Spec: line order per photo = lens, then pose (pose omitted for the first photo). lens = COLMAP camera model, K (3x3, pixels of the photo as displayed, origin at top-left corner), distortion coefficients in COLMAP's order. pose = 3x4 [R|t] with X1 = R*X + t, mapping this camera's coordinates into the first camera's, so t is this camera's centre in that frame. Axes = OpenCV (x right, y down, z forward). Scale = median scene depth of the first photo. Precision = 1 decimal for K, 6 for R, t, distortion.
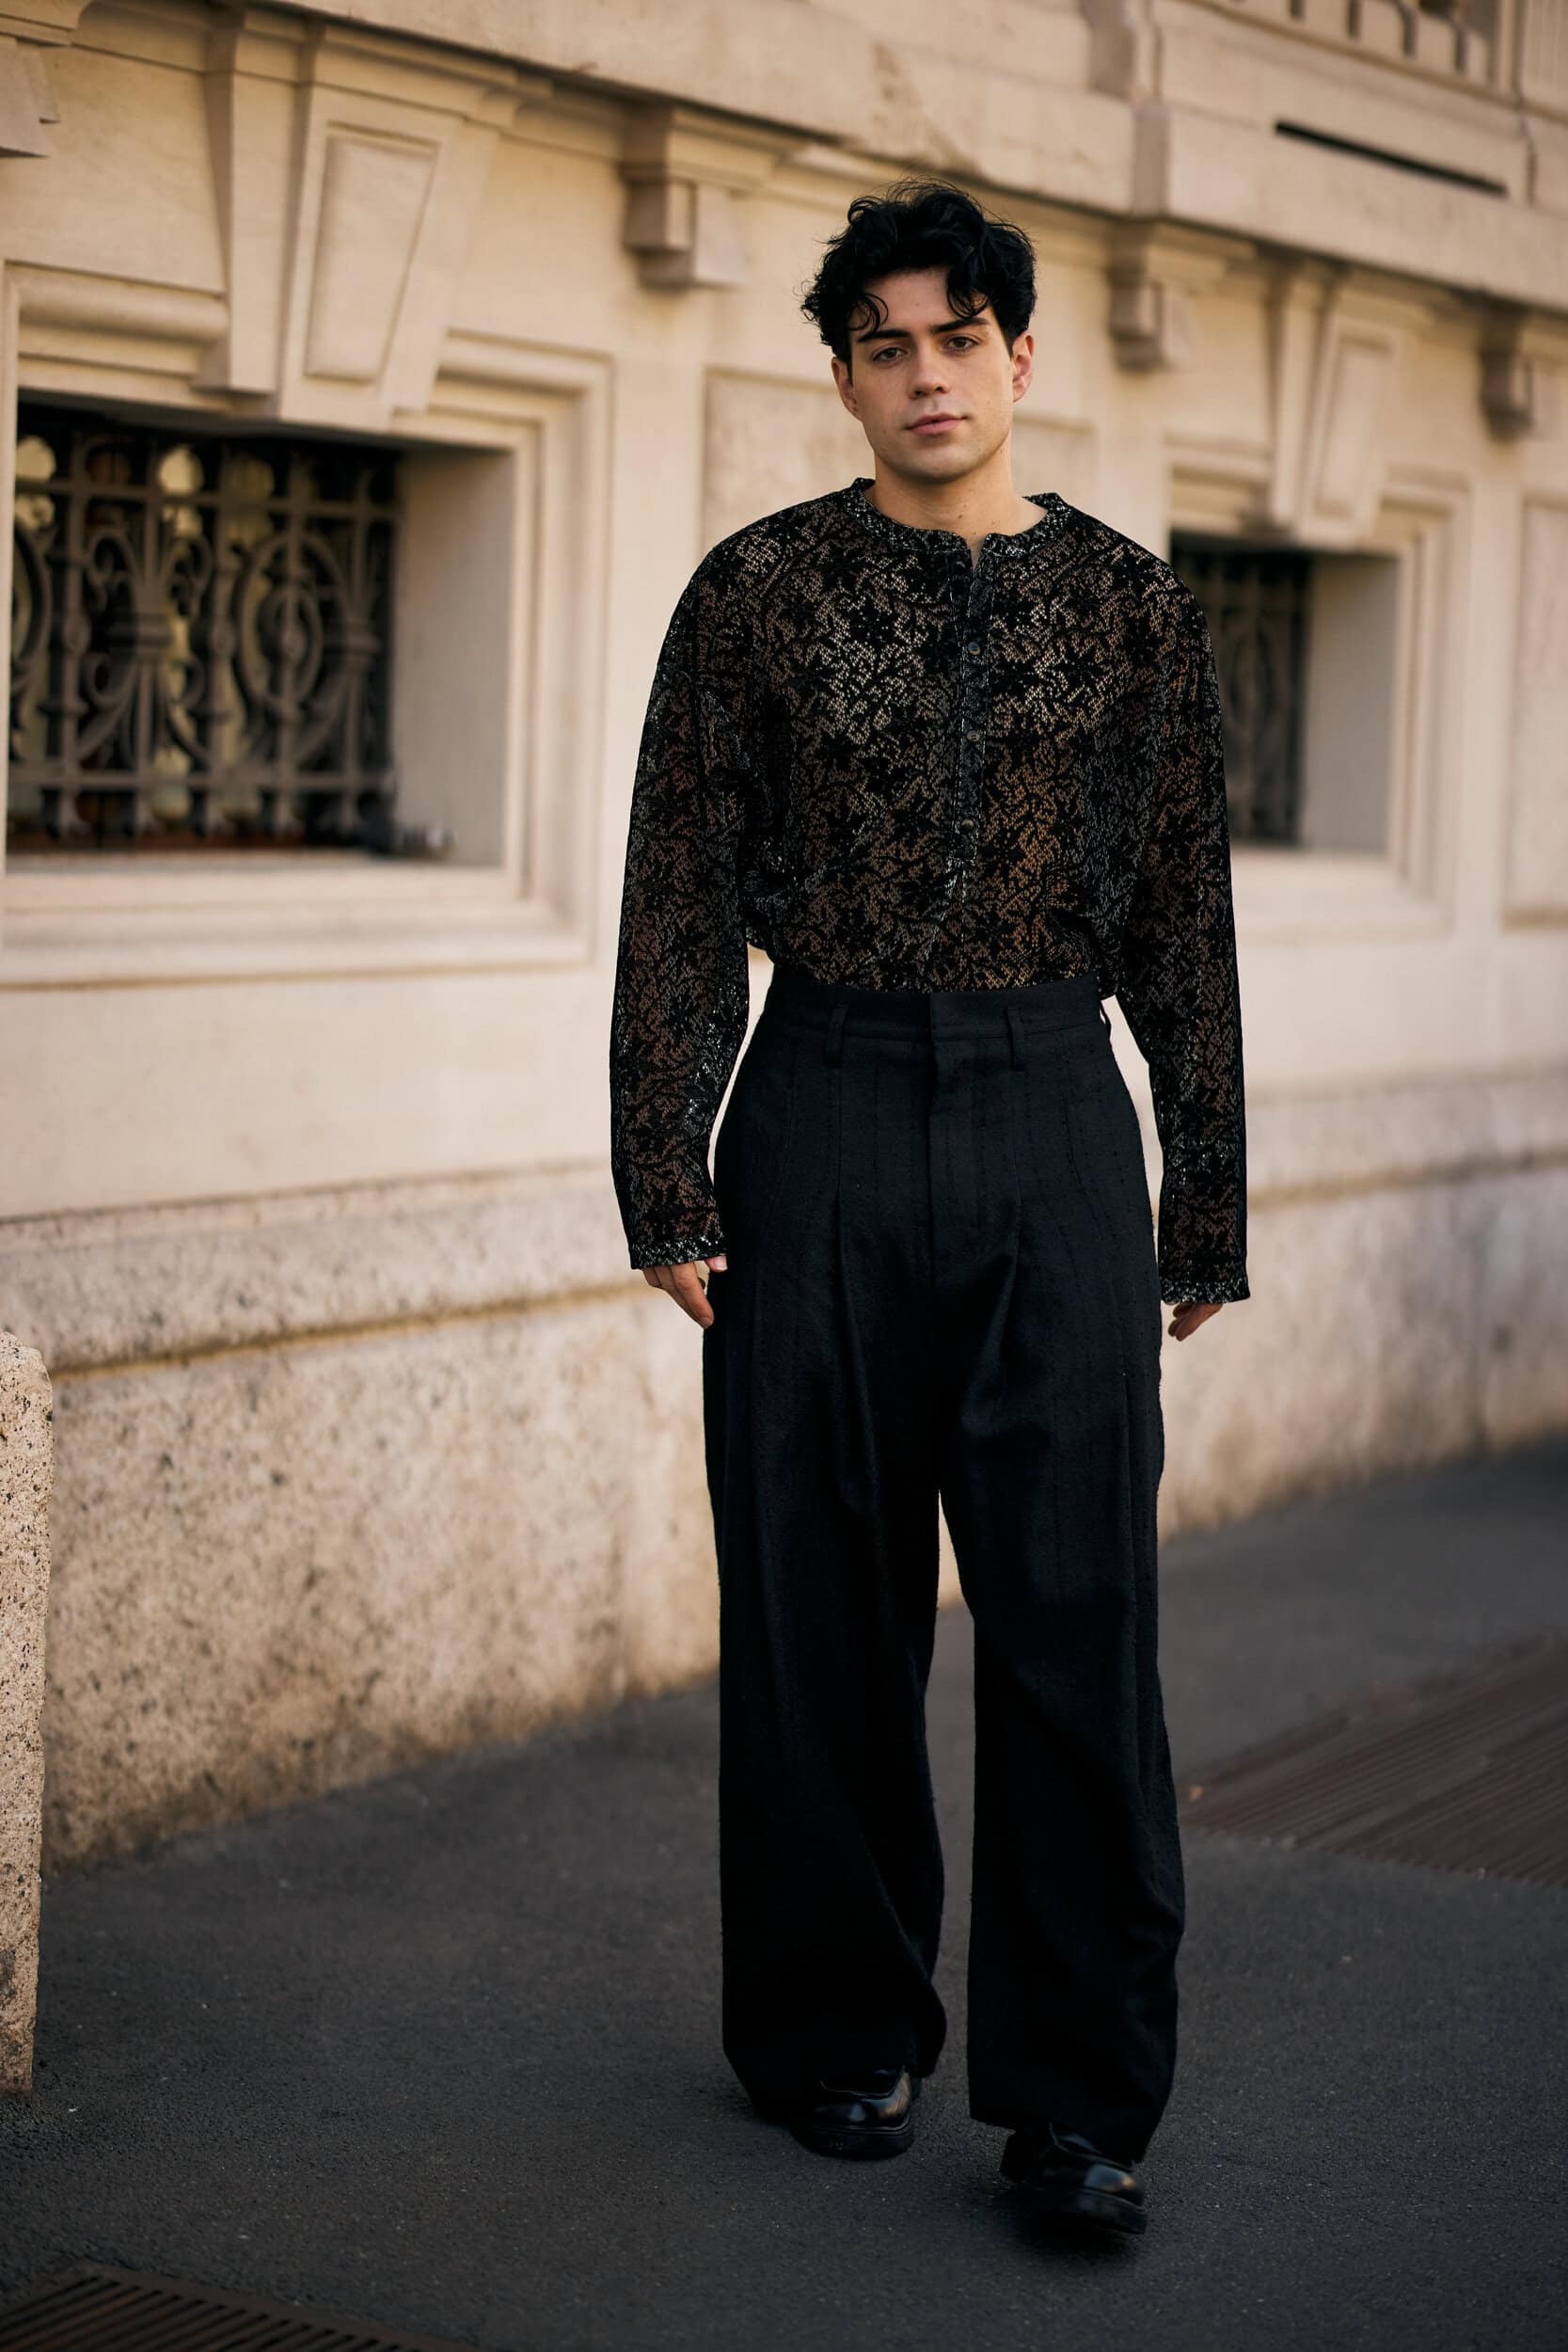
lens RADIAL K [[5688.7, 0, 795.3], [0, 5688.7, 1132.9], [0, 0, 1]] dist [0.082149, -0.351587]
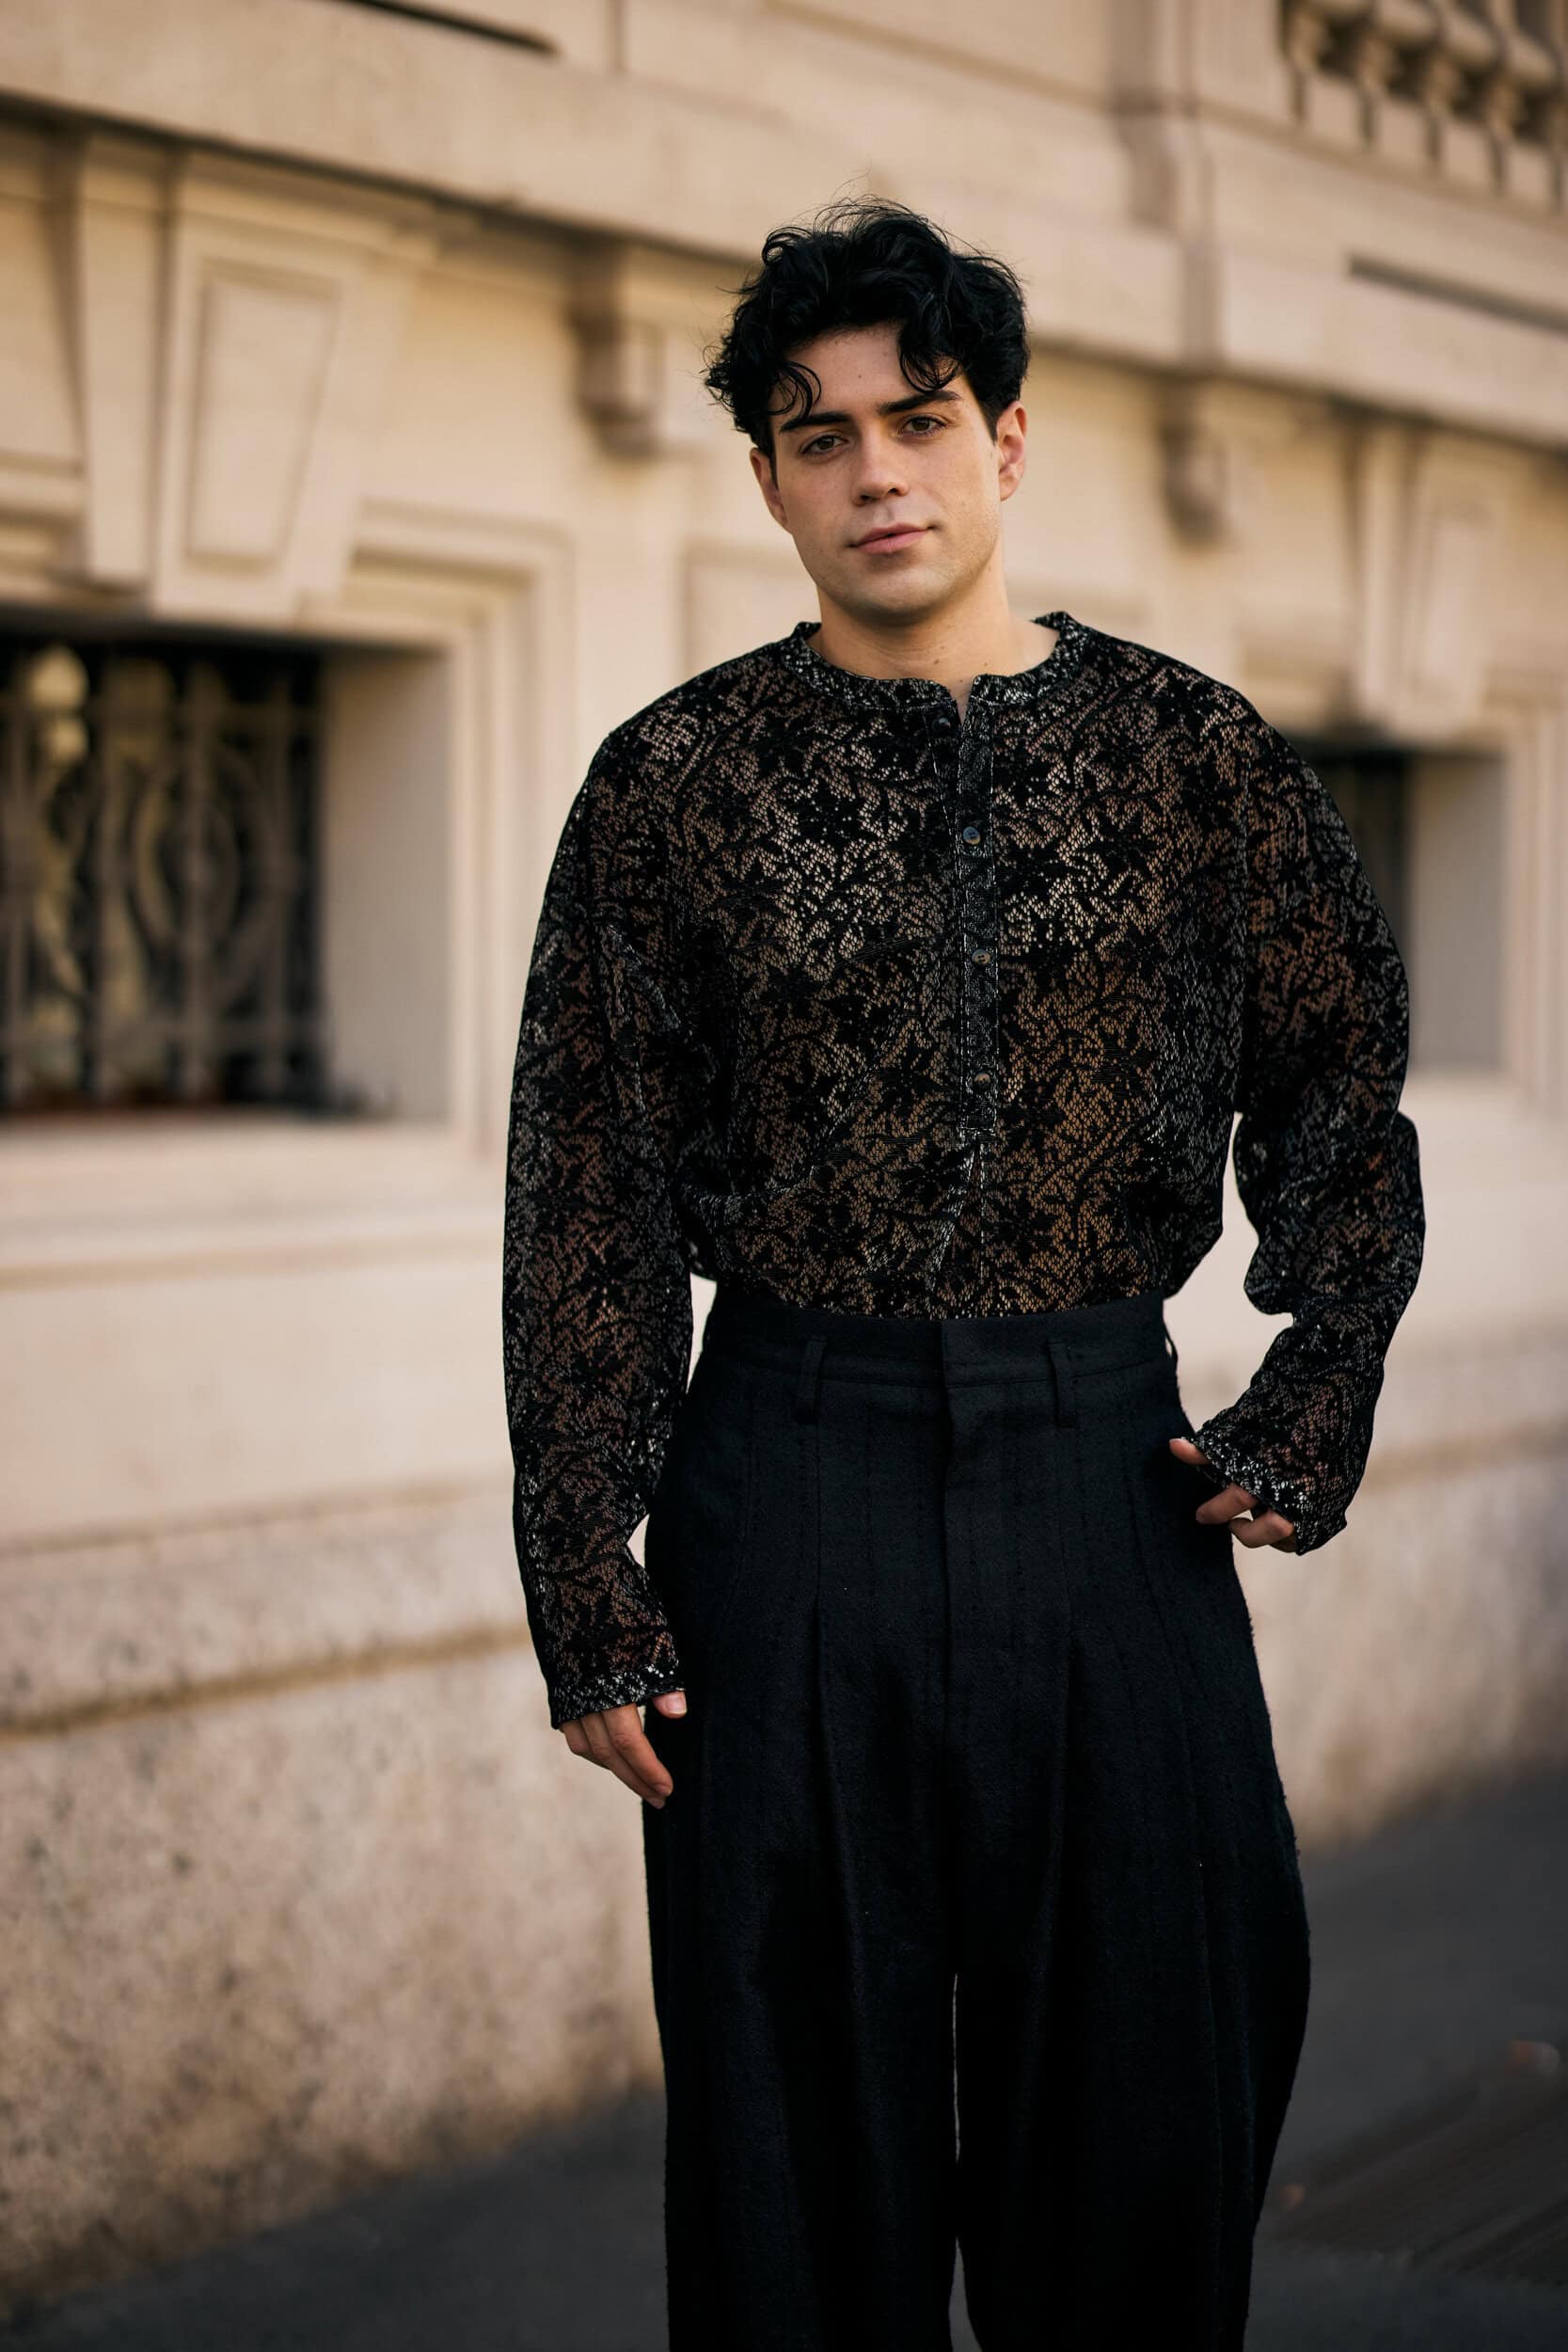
lens RADIAL K [[5688.7, 0, 795.3], [0, 5688.7, 1132.9], [0, 0, 1]] dist [0.082149, -0.351587]
pose [[0.999129, -0.029890, -0.029107, 0.026230], [0.028717, 0.998791, -0.039895, -0.010465], [0.030265, 0.039024, 0.998780, 0.149273]]
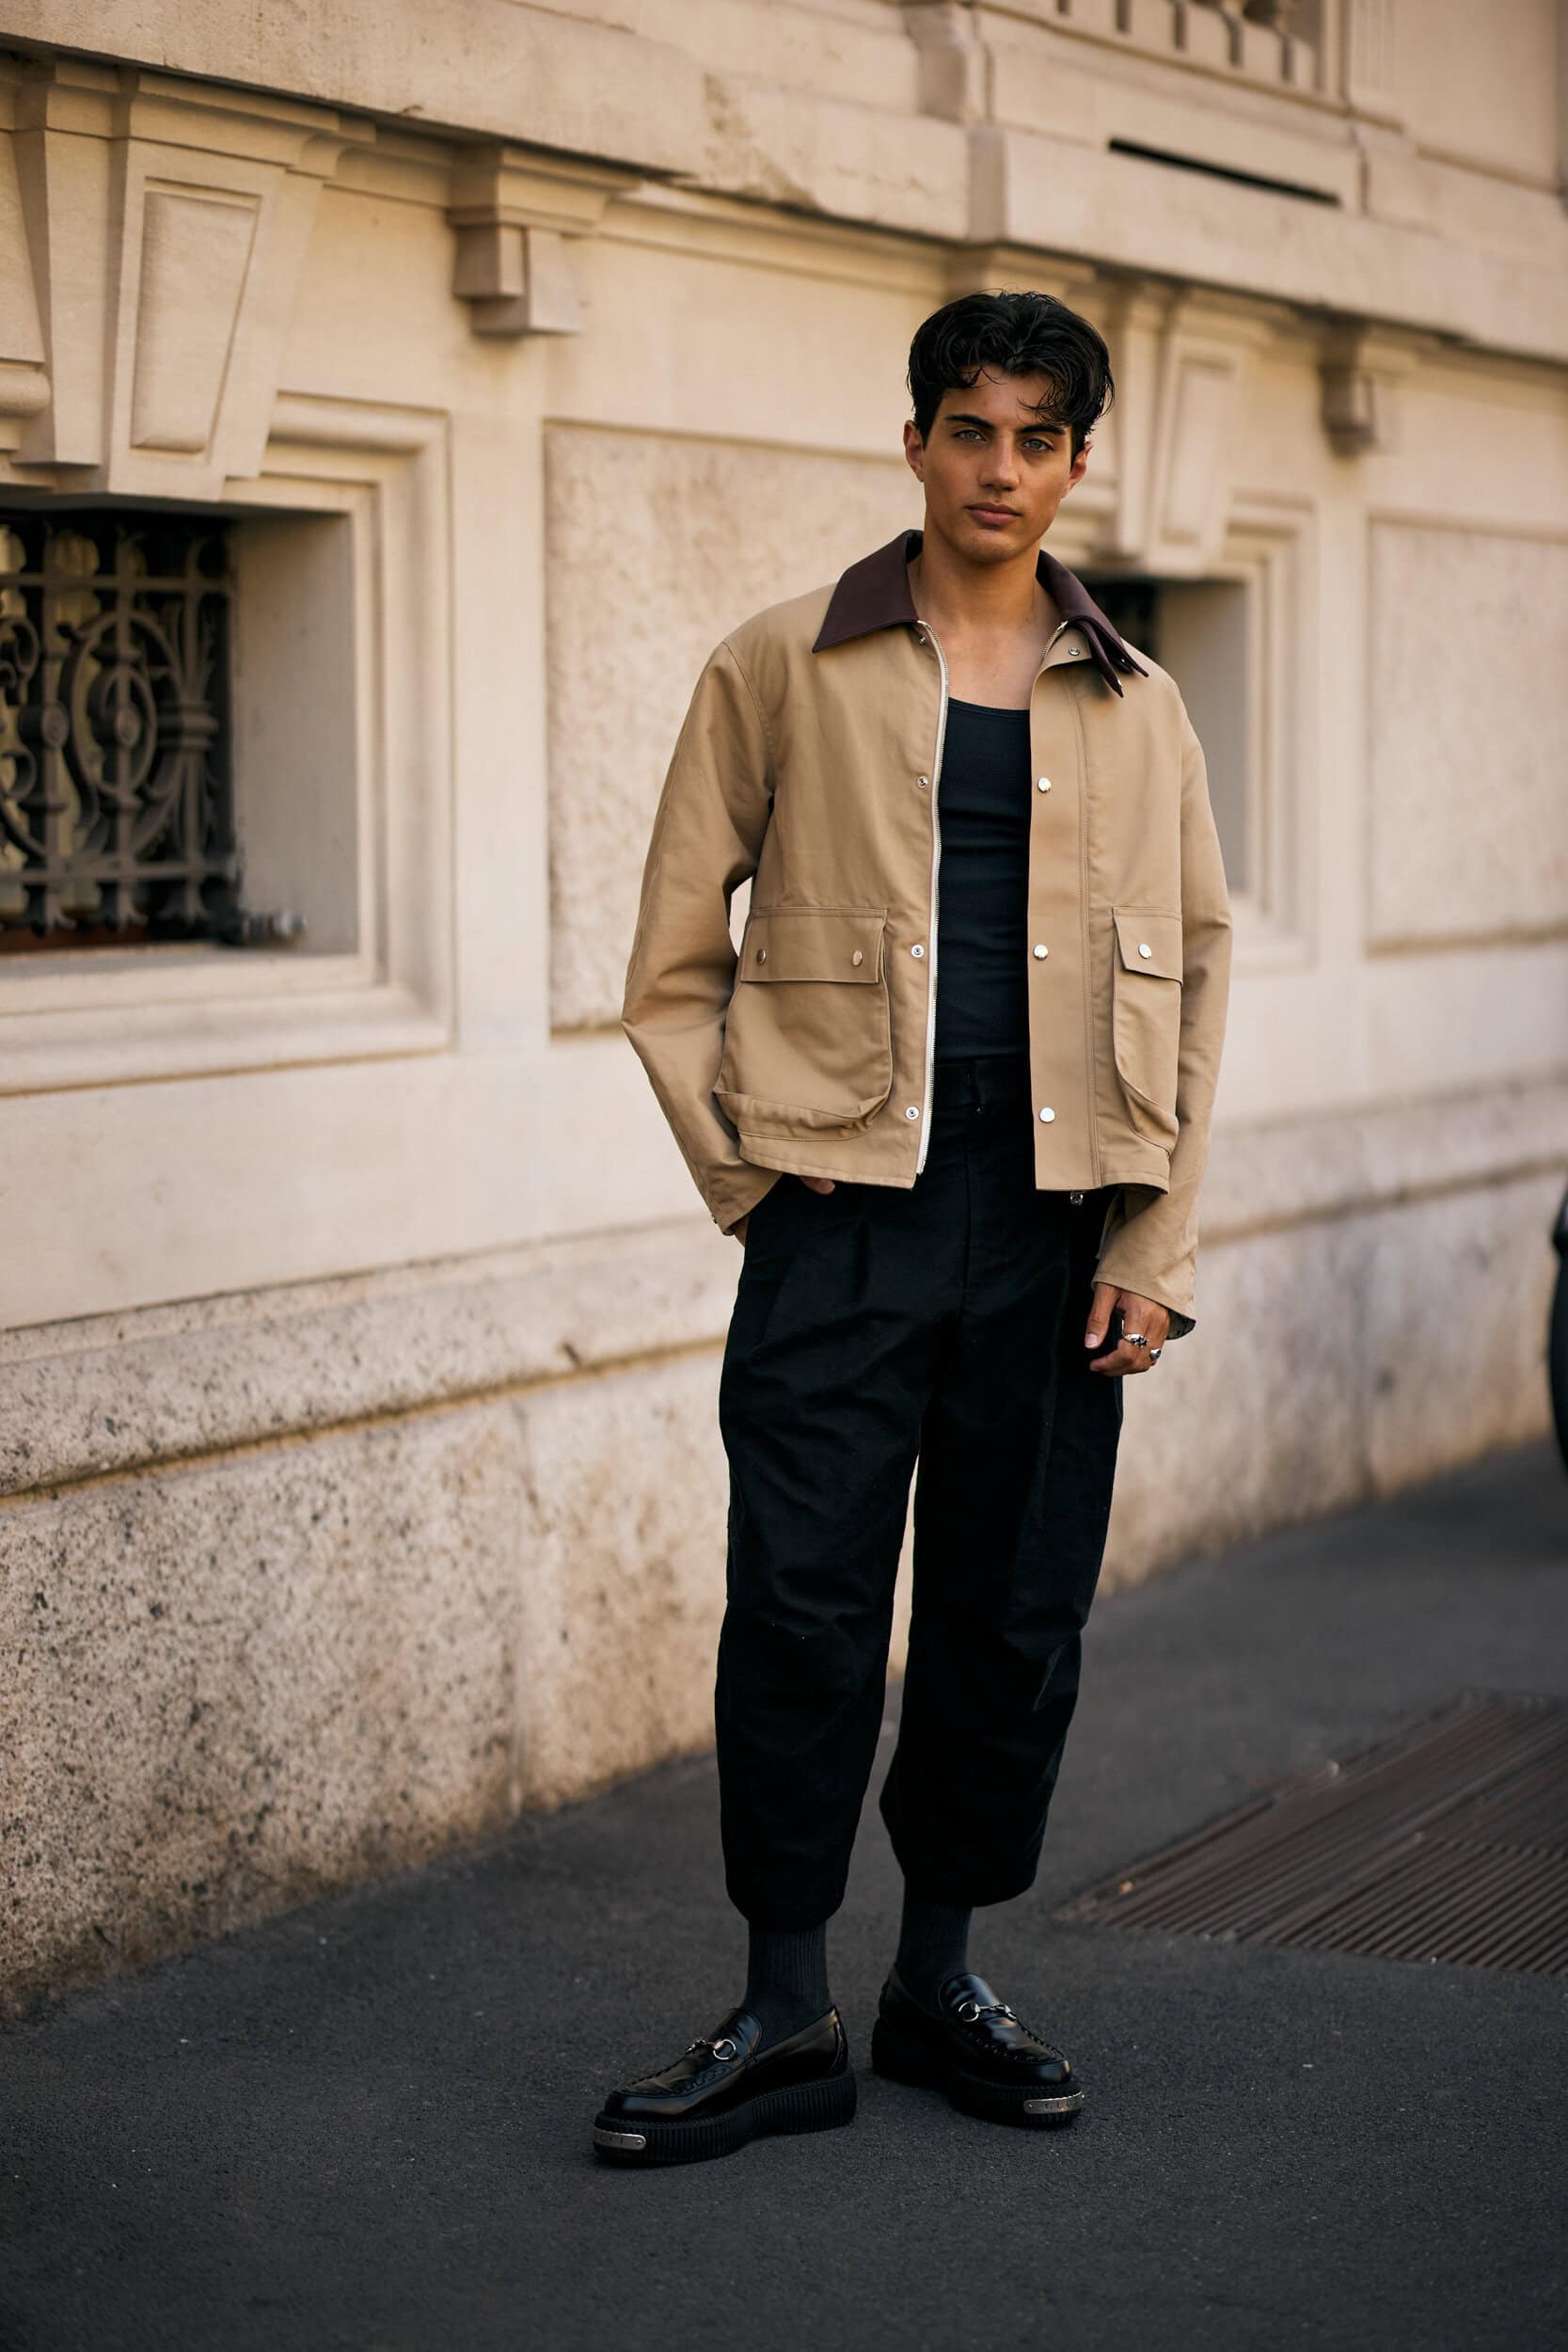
lens RADIAL K [[5699.9, 0, 784.0], [0, 5699.9, 1176.0], [0, 0, 1]] dist [0.079930, -0.503196]
pose [[0.998435, -0.044508, 0.033855, -0.014767], [0.044448, 0.999009, 0.002523, -0.008791], [-0.033934, -0.001014, 0.999424, 0.045245]]
